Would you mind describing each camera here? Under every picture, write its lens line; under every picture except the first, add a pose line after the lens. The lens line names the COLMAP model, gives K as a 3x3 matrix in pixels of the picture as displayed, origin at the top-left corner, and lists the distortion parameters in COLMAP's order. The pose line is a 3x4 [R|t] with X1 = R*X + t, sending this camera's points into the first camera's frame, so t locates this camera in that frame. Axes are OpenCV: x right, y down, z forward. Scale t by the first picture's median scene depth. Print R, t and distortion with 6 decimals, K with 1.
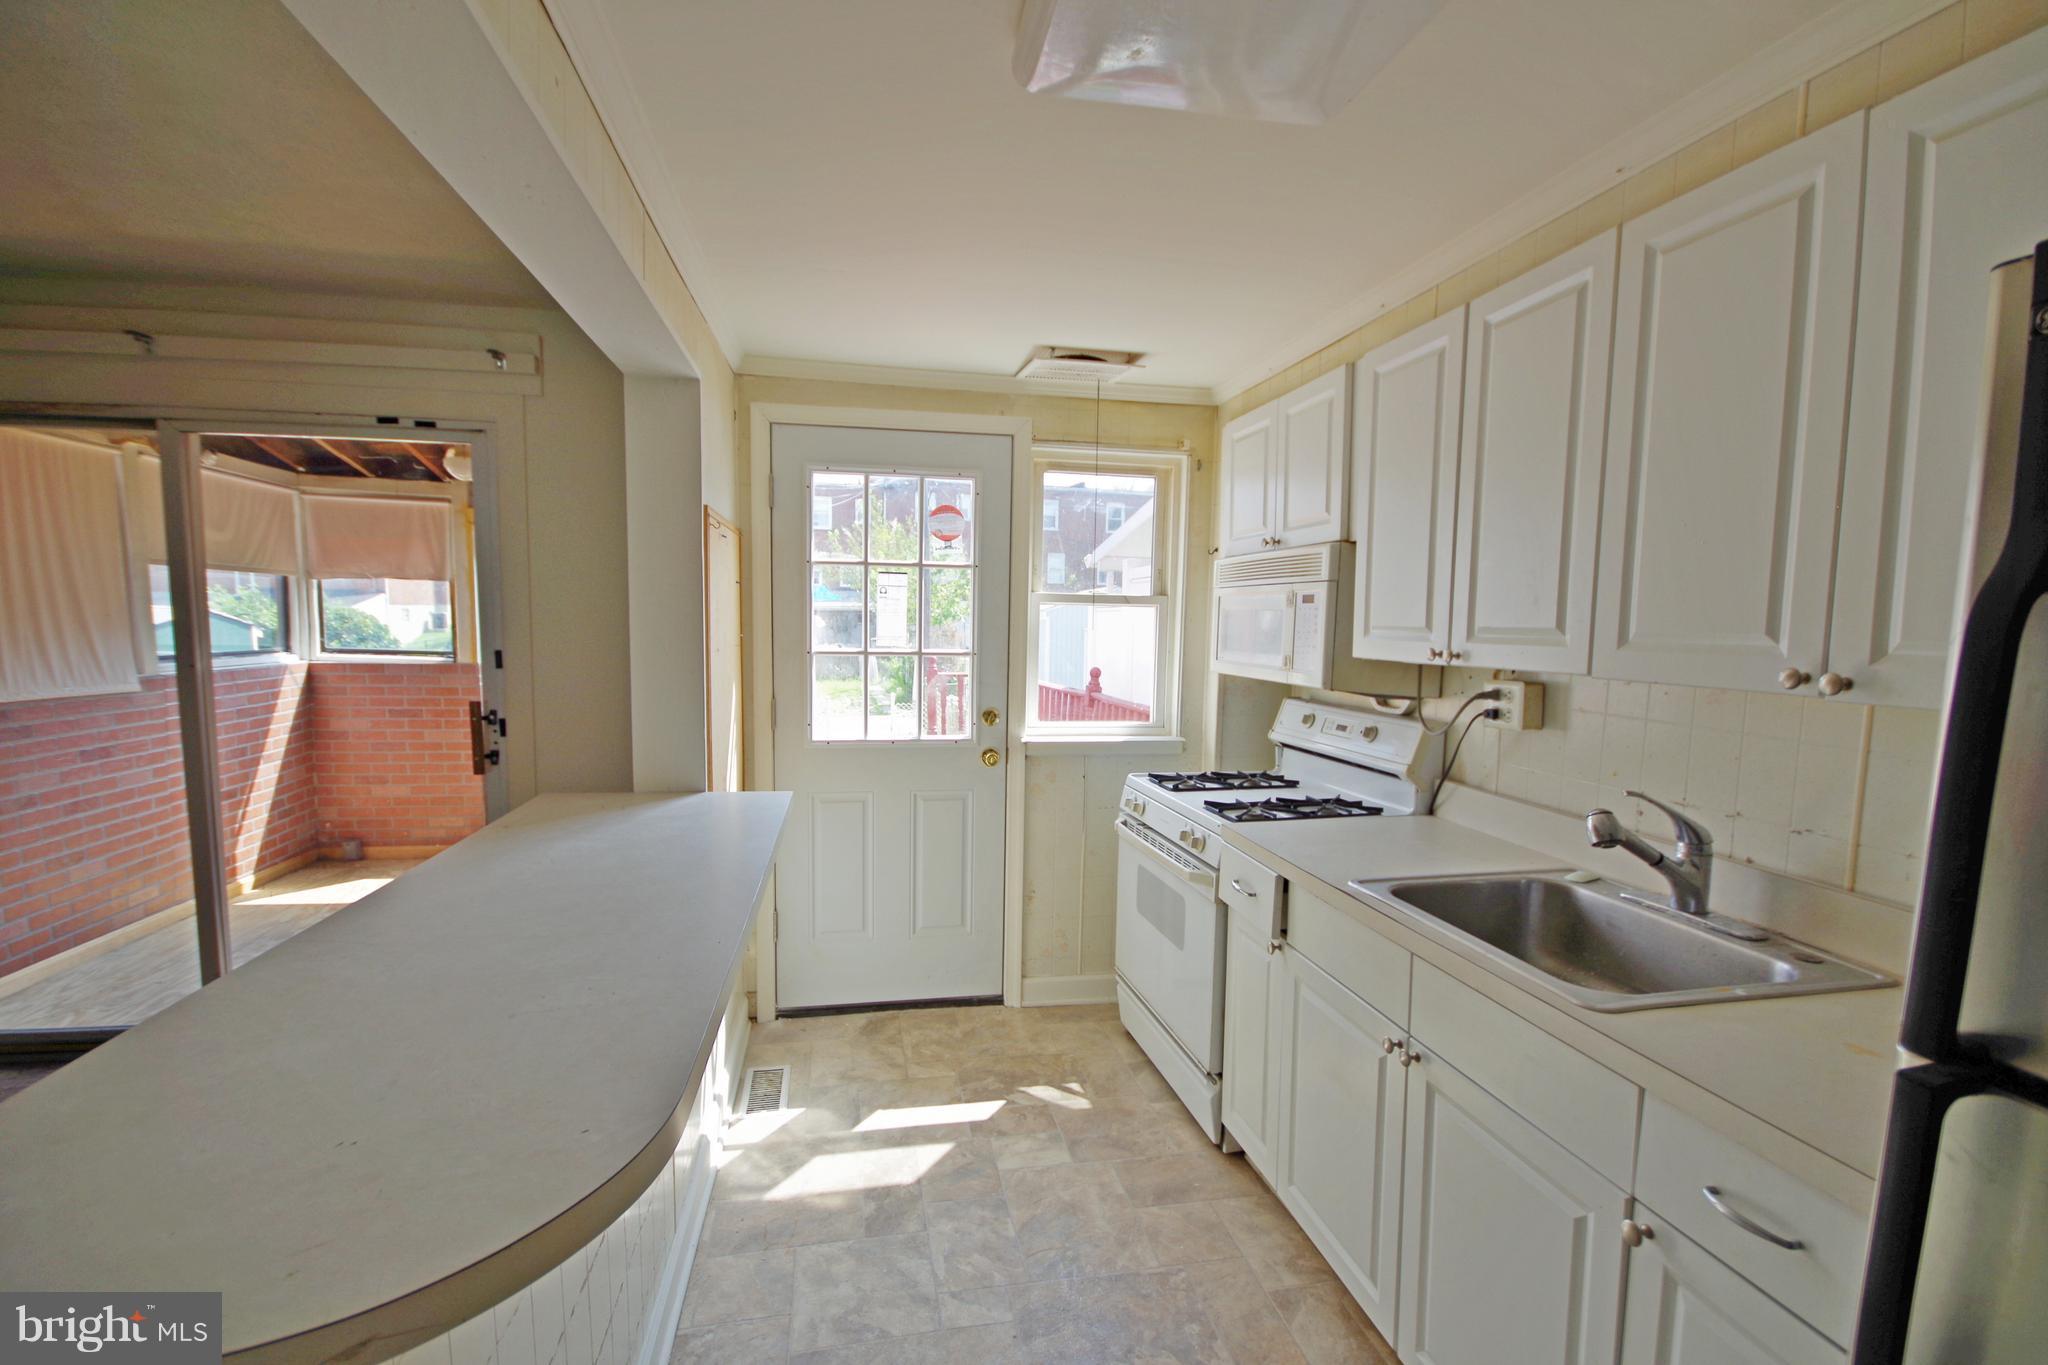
lens RADIAL K [[905.0, 0, 1022.2], [0, 905.0, 700.5], [0, 0, 1]] dist [0.005230, -0.004508]
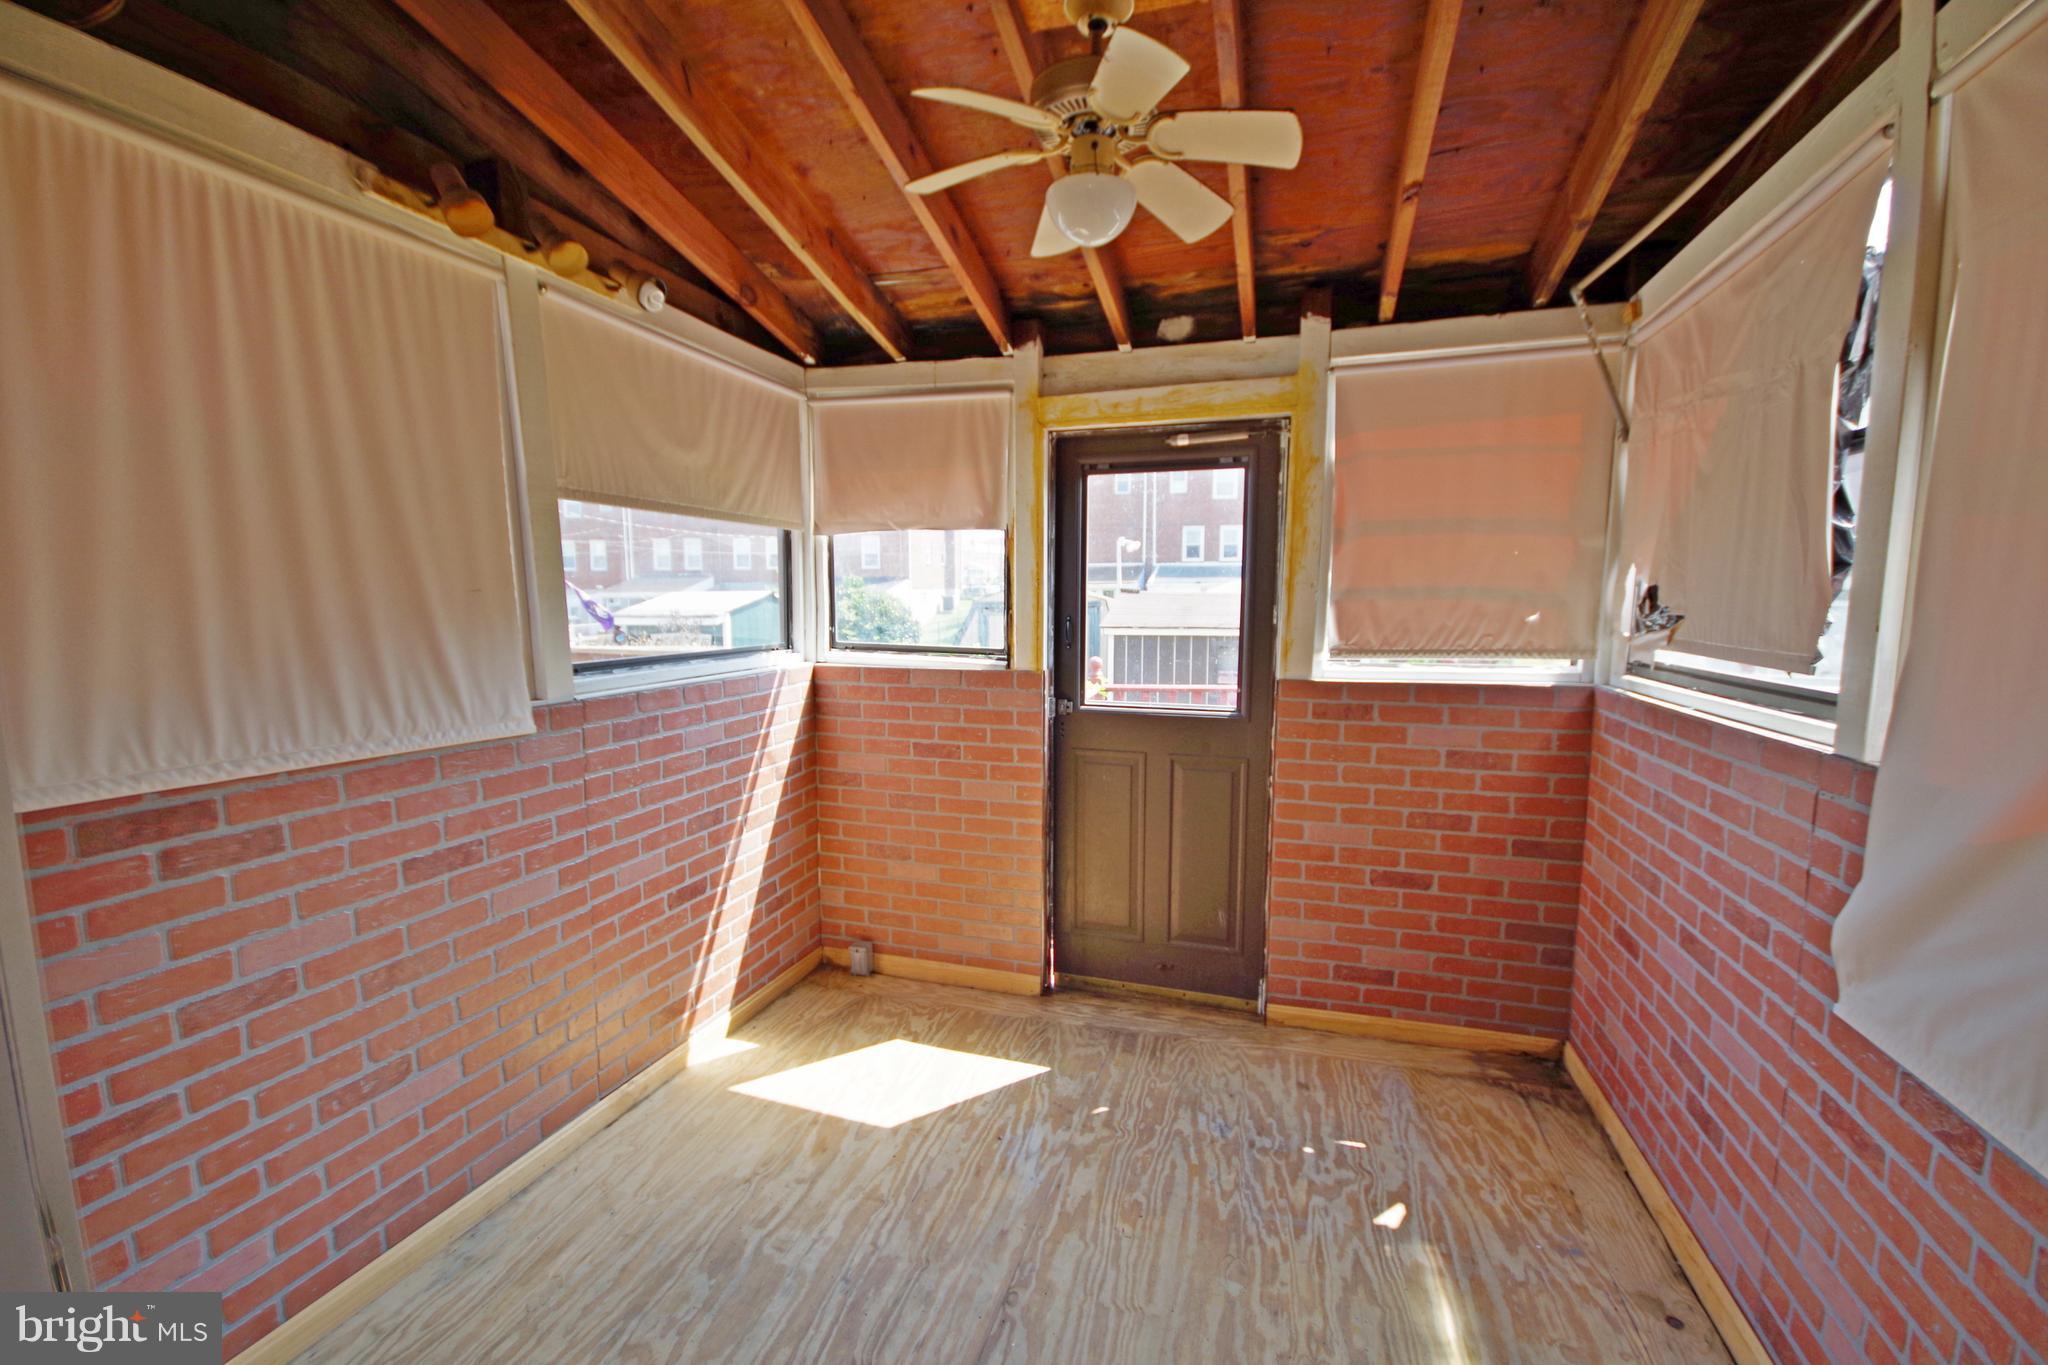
lens RADIAL K [[905.0, 0, 1008.6], [0, 905.0, 700.2], [0, 0, 1]] dist [0.005230, -0.004508]
pose [[0.875081, 0.039204, -0.482385, -0.600405], [-0.028743, 0.999164, 0.029061, -0.068041], [0.483122, -0.011565, 0.875477, 0.851816]]
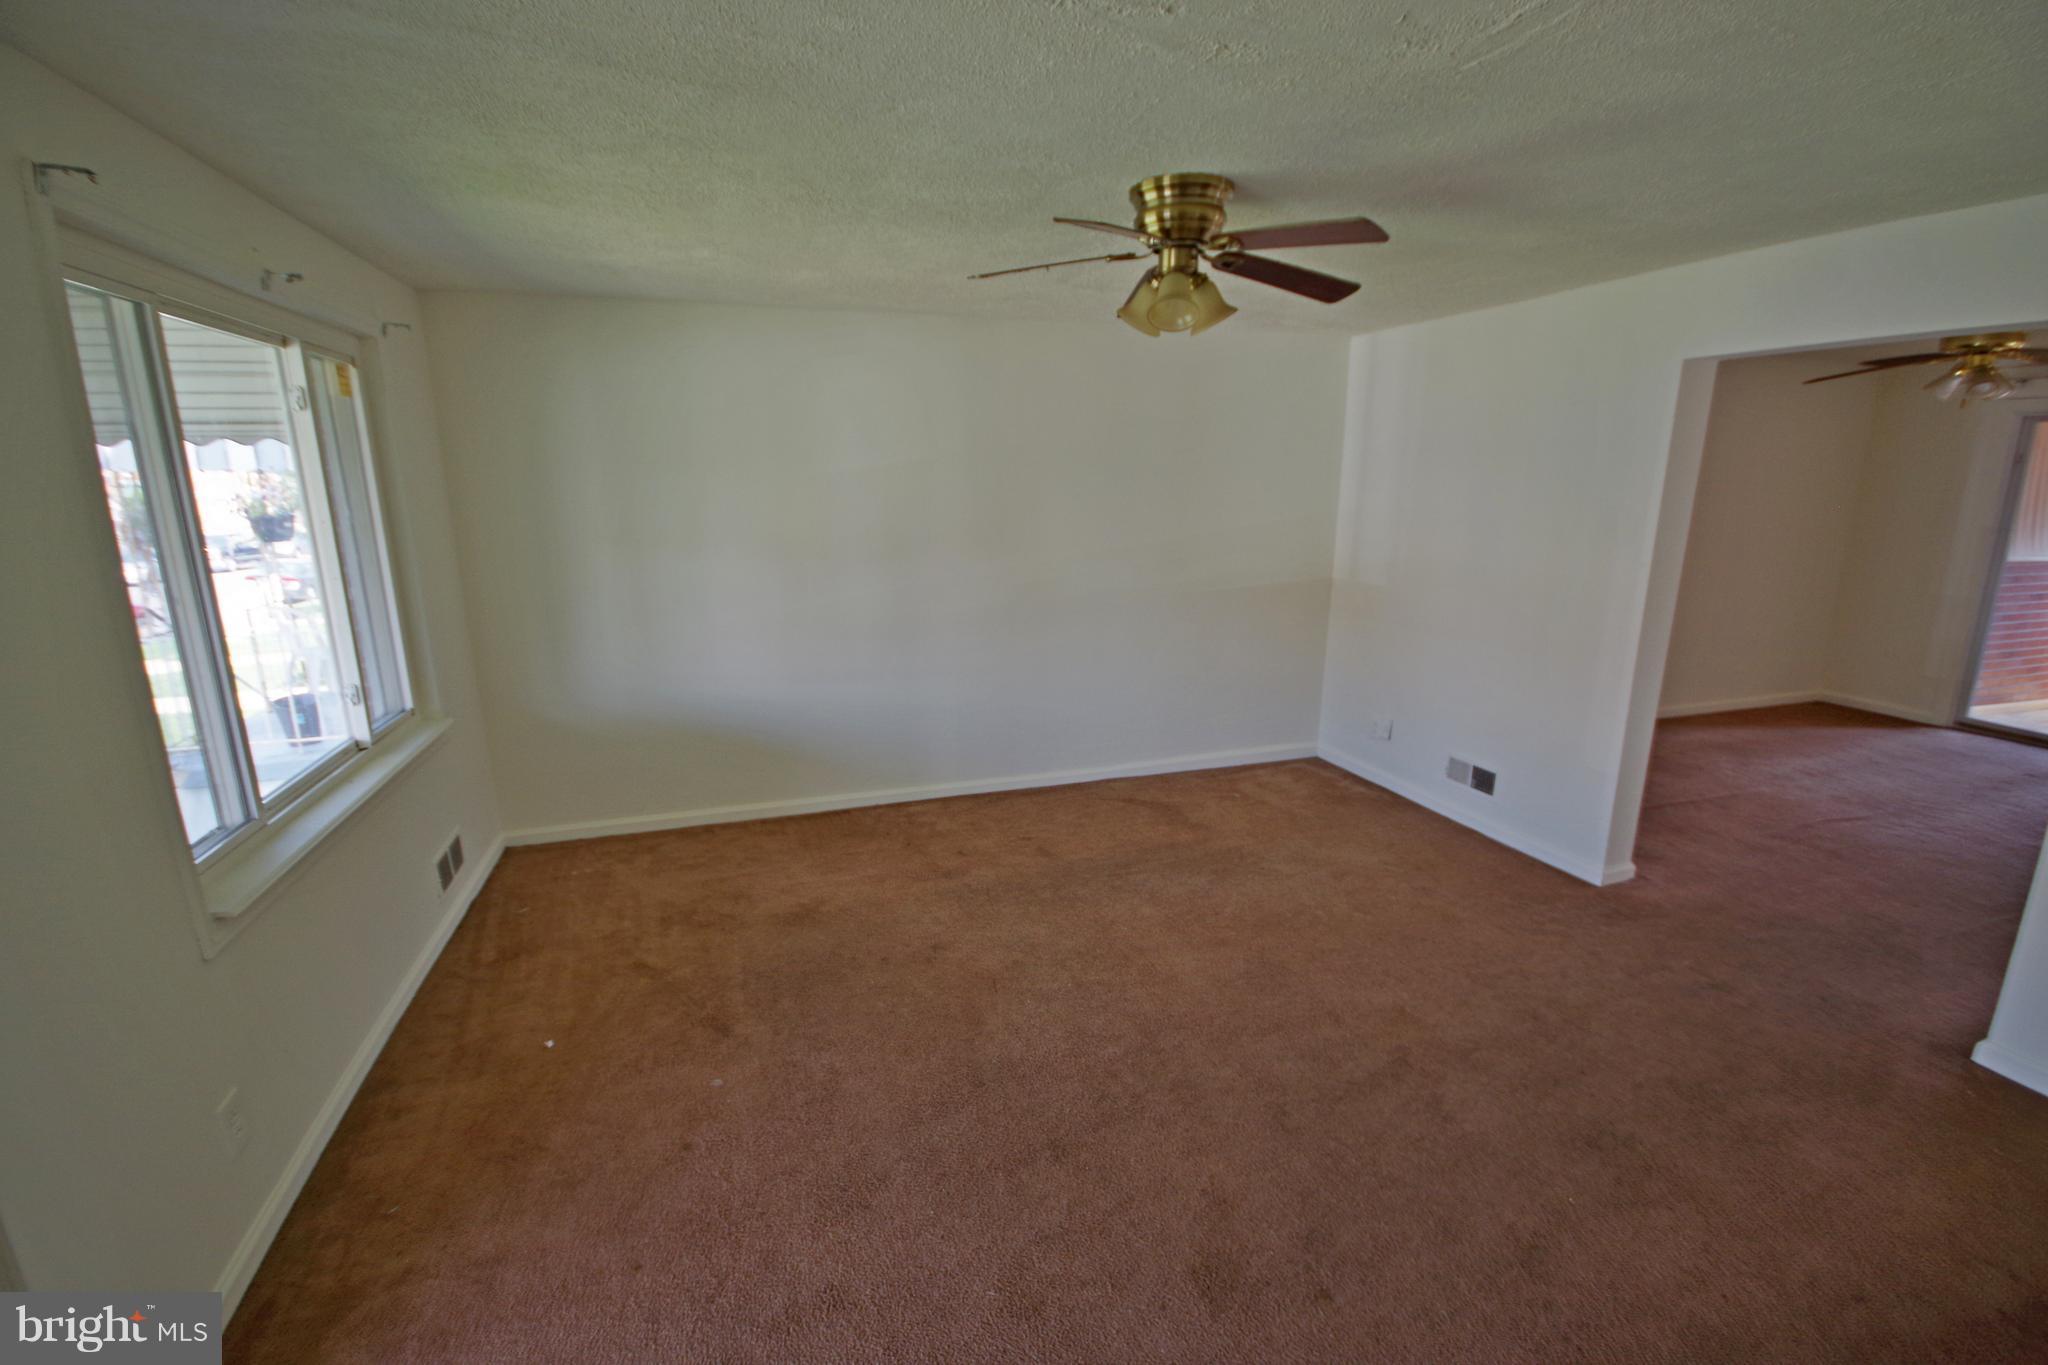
lens RADIAL K [[905.0, 0, 1081.8], [0, 905.0, 685.5], [0, 0, 1]] dist [0.005230, -0.004508]
pose [[0.153652, 0.210998, -0.965335, 0.457509], [-0.100782, 0.975187, 0.197111, 0.079625], [0.982972, 0.067002, 0.171104, -1.261567]]
